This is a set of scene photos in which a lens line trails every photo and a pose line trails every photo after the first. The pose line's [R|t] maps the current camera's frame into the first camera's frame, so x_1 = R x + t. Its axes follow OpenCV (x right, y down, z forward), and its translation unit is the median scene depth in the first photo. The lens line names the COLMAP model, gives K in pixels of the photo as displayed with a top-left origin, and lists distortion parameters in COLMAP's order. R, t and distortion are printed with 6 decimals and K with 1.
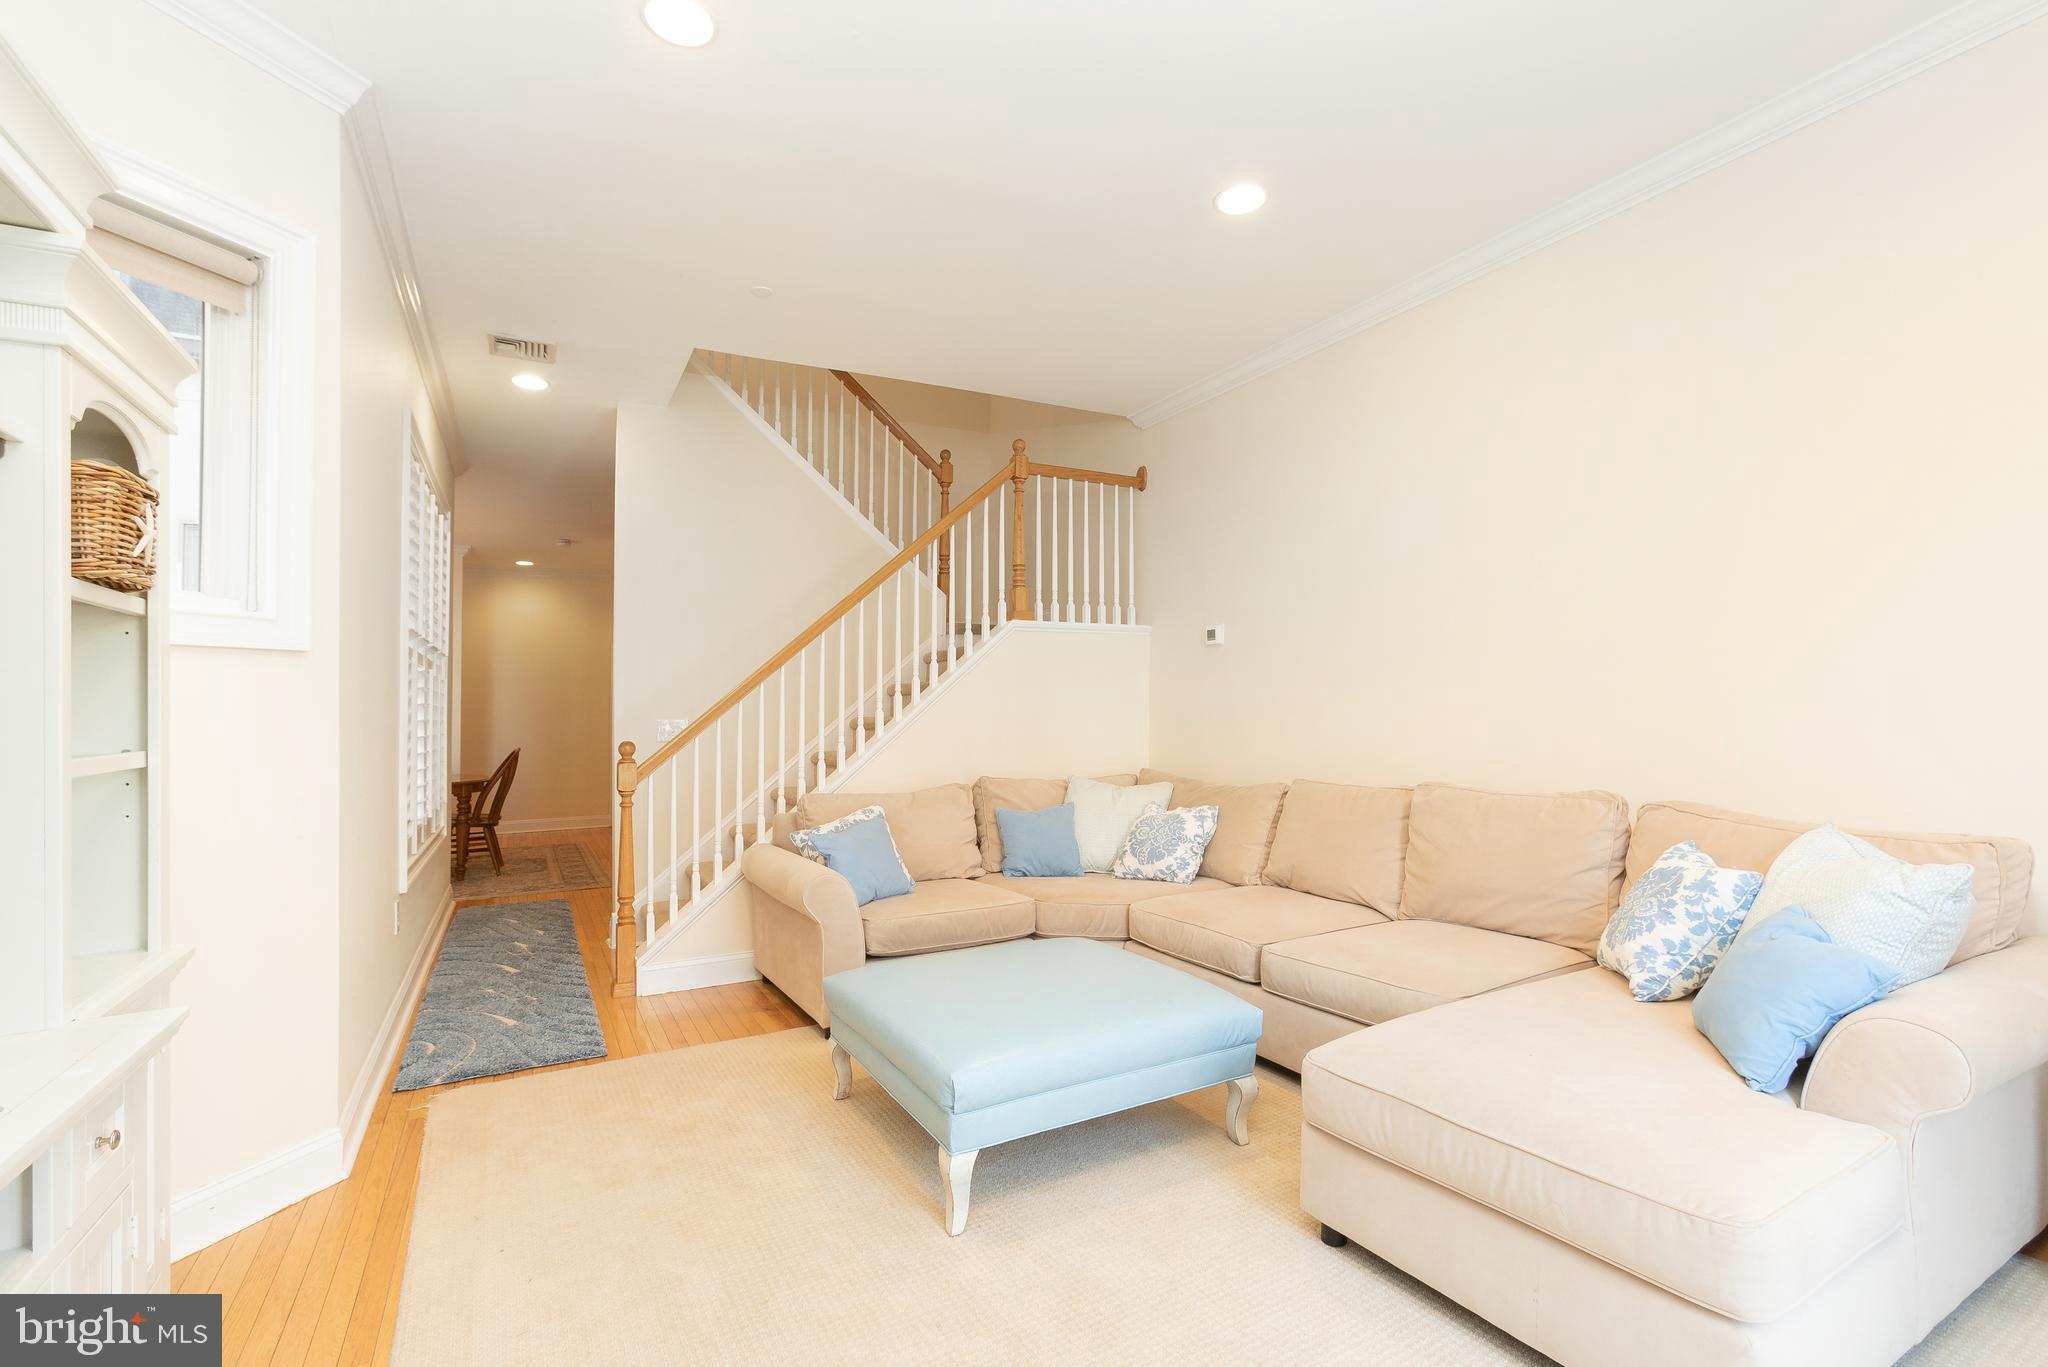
lens RADIAL K [[940.8, 0, 1027.3], [0, 940.8, 646.2], [0, 0, 1]] dist [-0.048308, 0.011839]
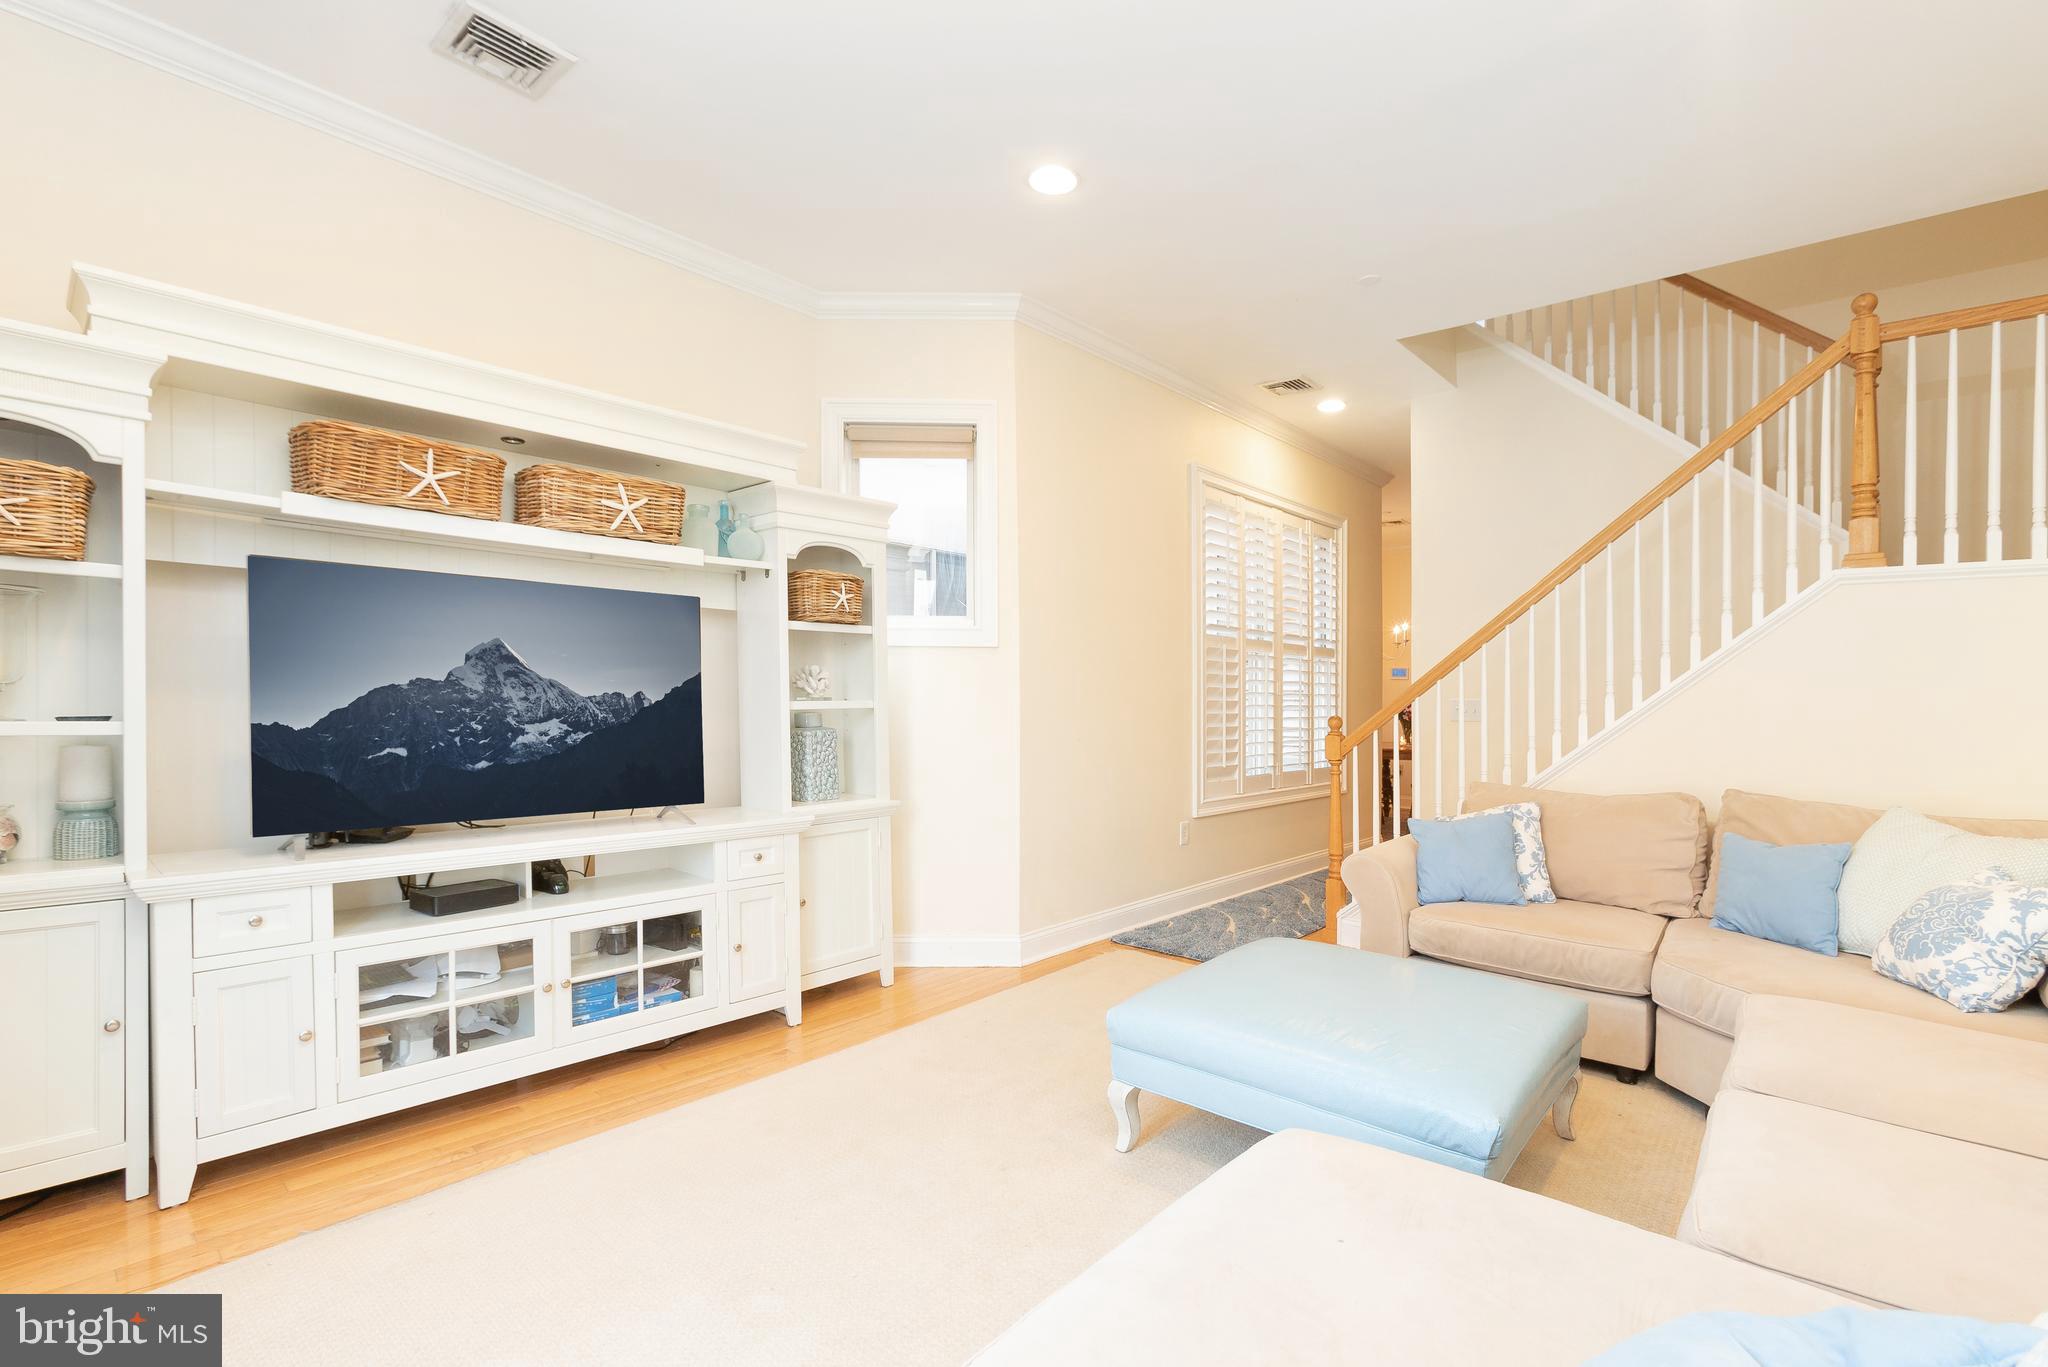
lens RADIAL K [[930.5, 0, 1038.9], [0, 930.5, 679.0], [0, 0, 1]] dist [-0.047097, 0.019367]
pose [[0.338462, 0.010397, -0.940923, 0.375195], [0.041636, 0.998794, 0.026013, 0.009358], [0.940058, -0.047981, 0.337621, 0.217527]]
